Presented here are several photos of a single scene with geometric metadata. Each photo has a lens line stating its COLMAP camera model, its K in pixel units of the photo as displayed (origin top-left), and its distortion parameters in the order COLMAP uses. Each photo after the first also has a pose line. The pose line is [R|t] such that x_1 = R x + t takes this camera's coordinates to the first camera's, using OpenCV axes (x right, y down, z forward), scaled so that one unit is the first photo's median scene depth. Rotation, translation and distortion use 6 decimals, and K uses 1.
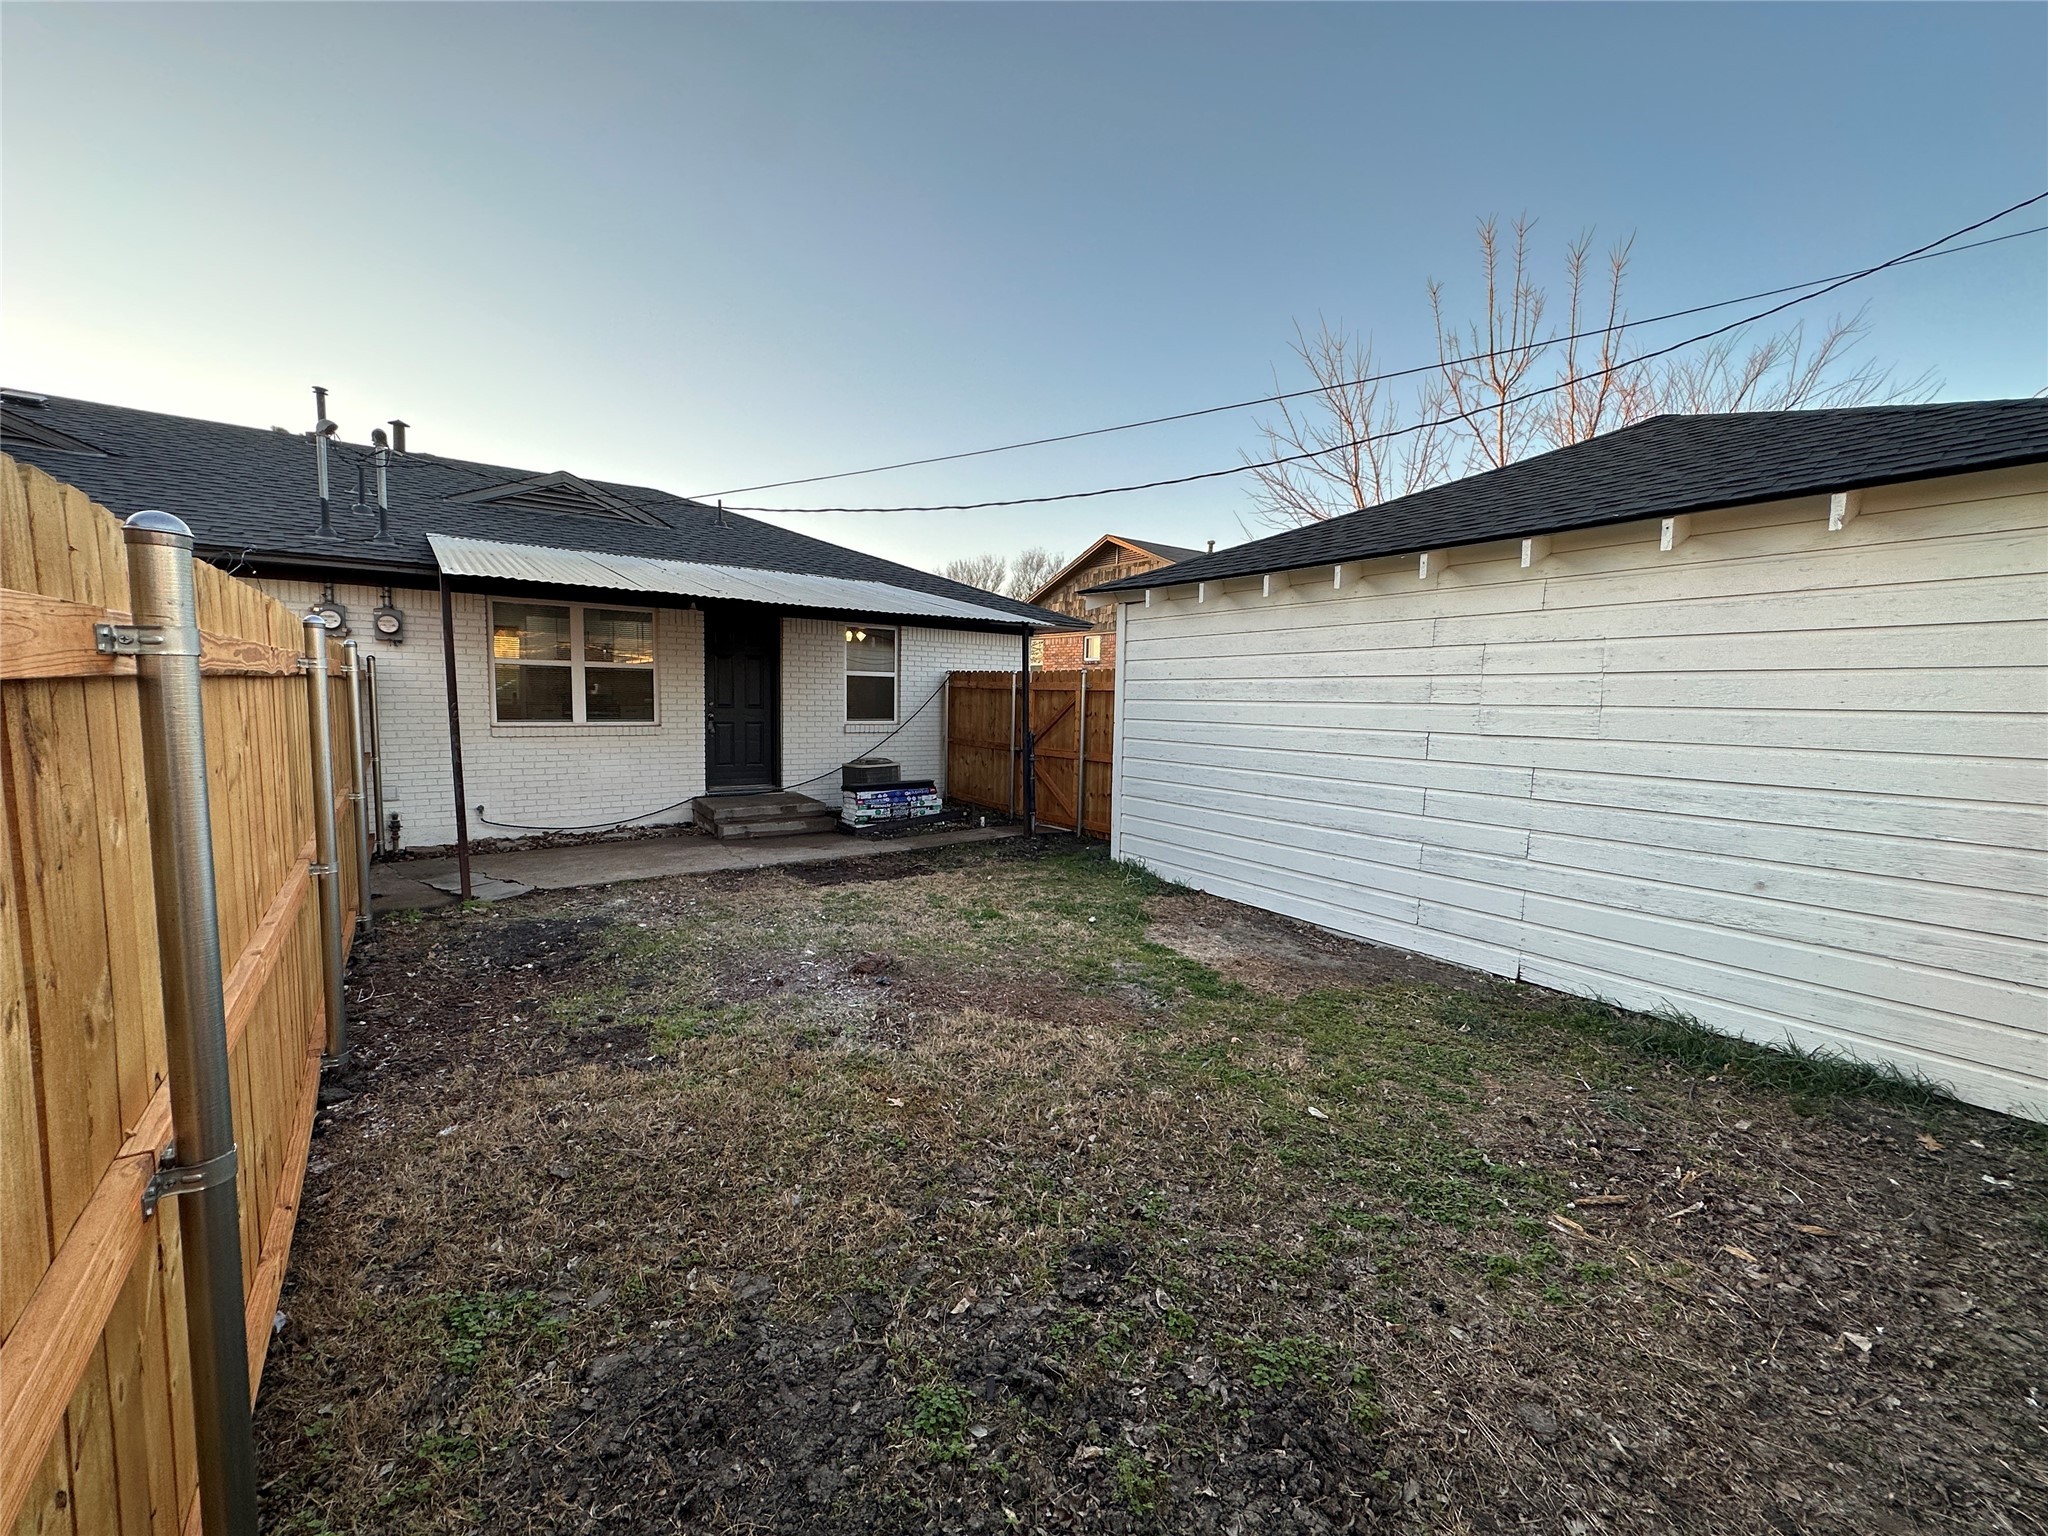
lens RADIAL K [[815.5, 0, 1024.0], [0, 815.5, 768.0], [0, 0, 1]] dist [-0.003225, 0.000651]
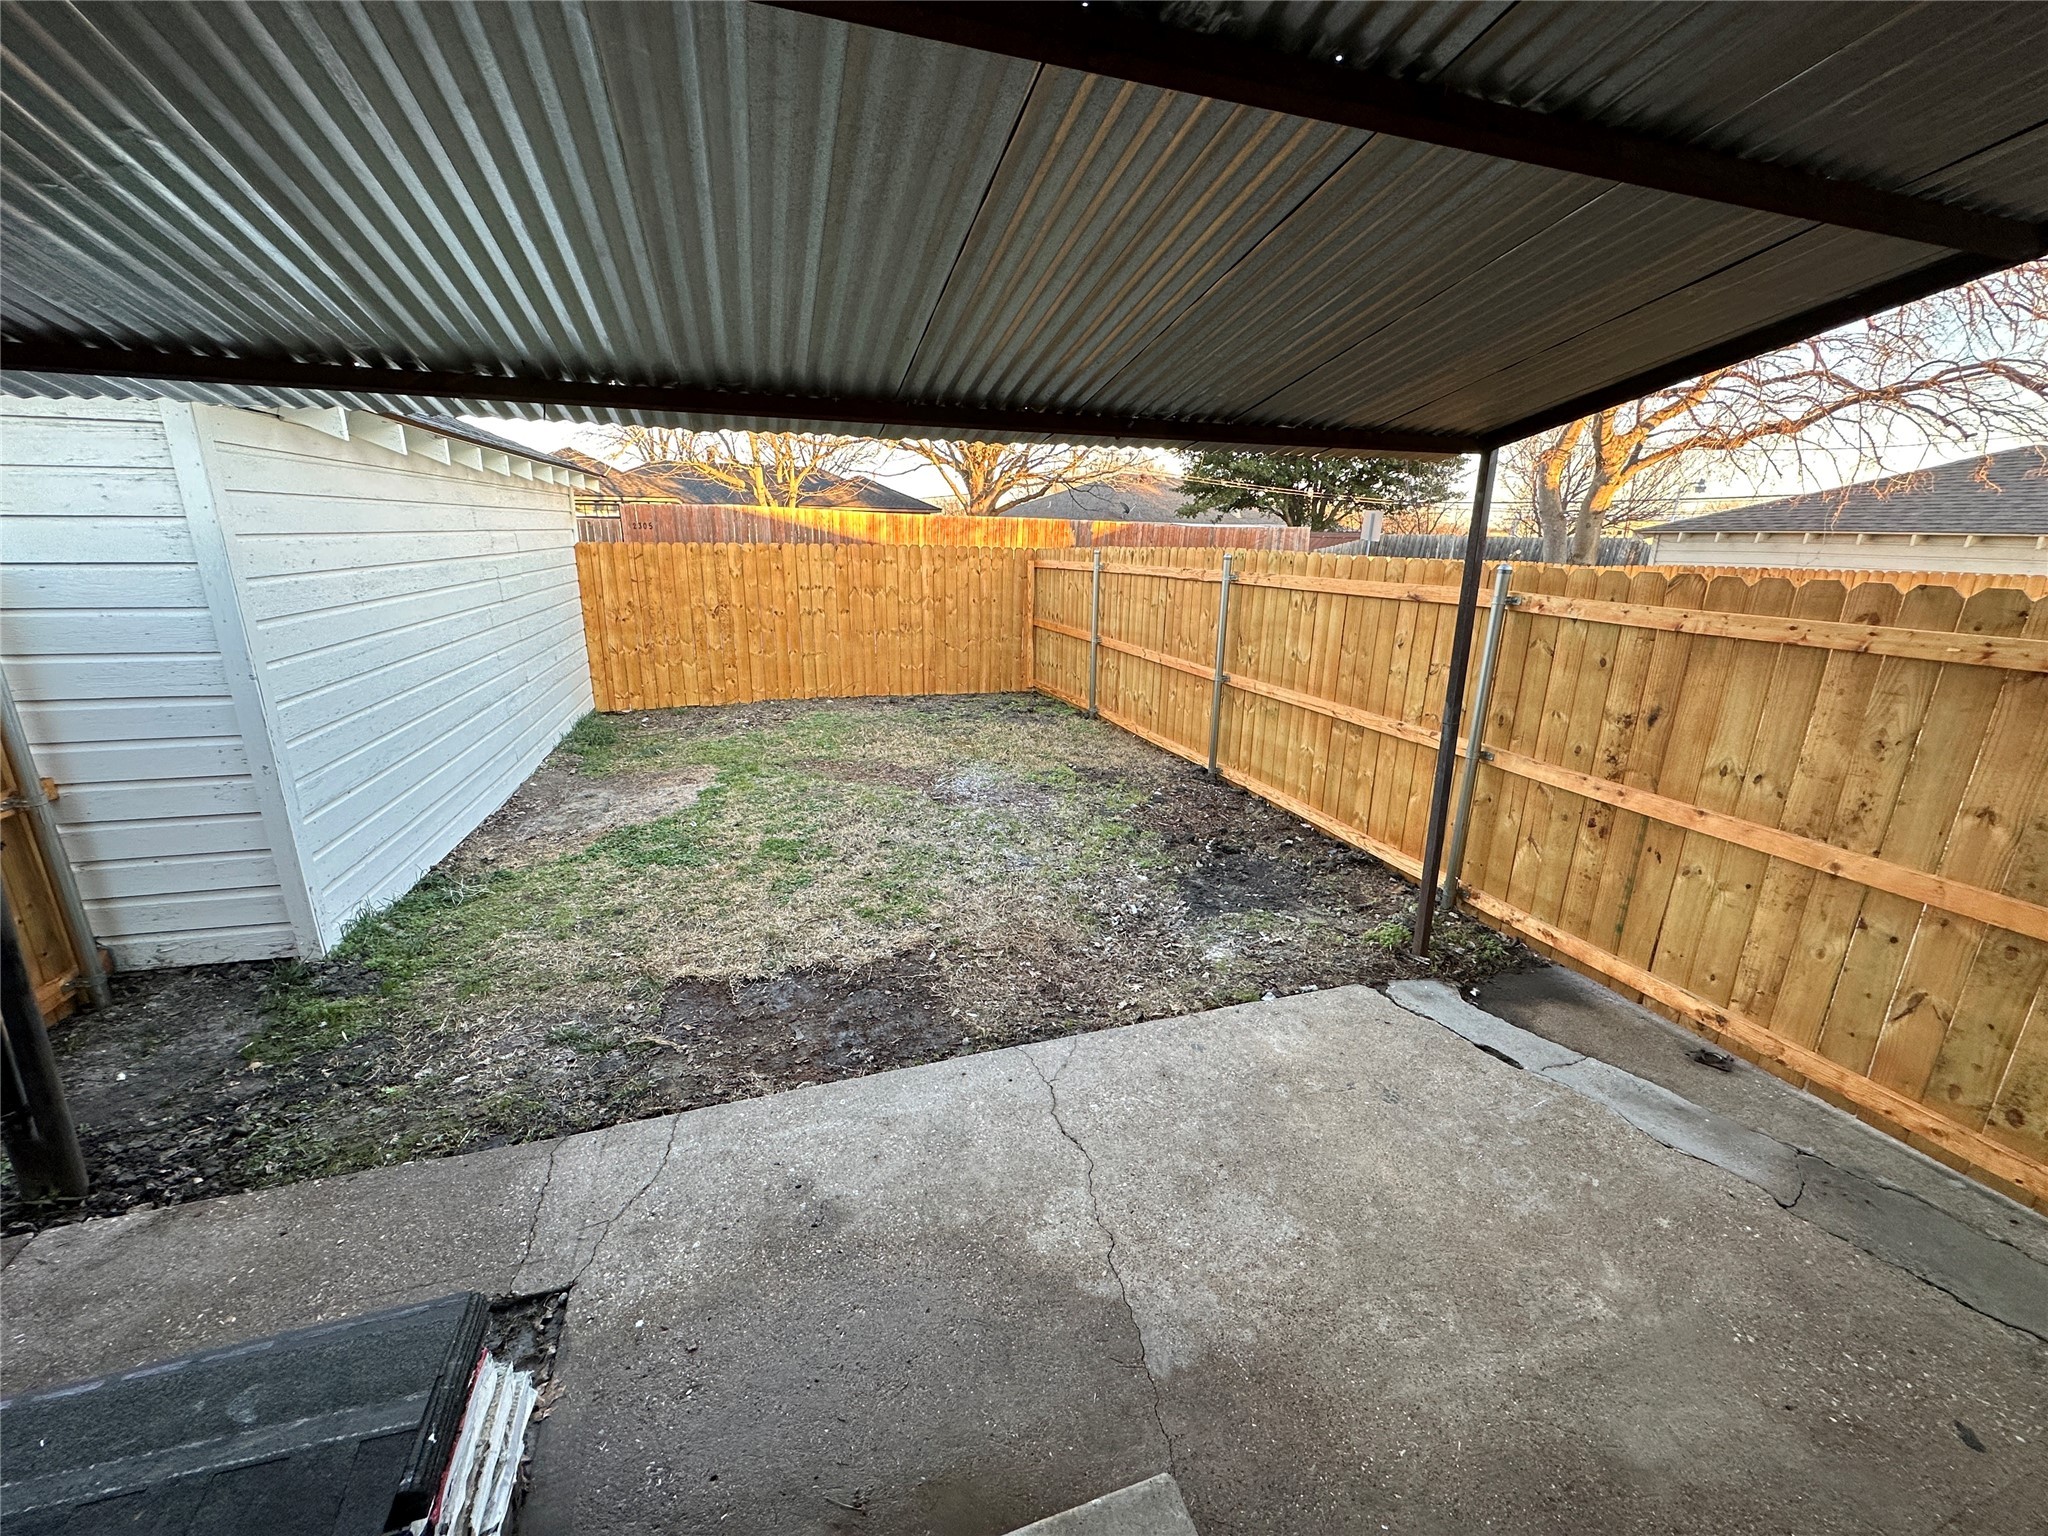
lens RADIAL K [[815.5, 0, 1024.0], [0, 815.5, 768.0], [0, 0, 1]] dist [-0.003225, 0.000651]
pose [[-0.950543, -0.114503, 0.288716, -0.491538], [-0.002381, 0.932223, 0.361876, -0.200169], [-0.310584, 0.343292, -0.886391, 1.490657]]
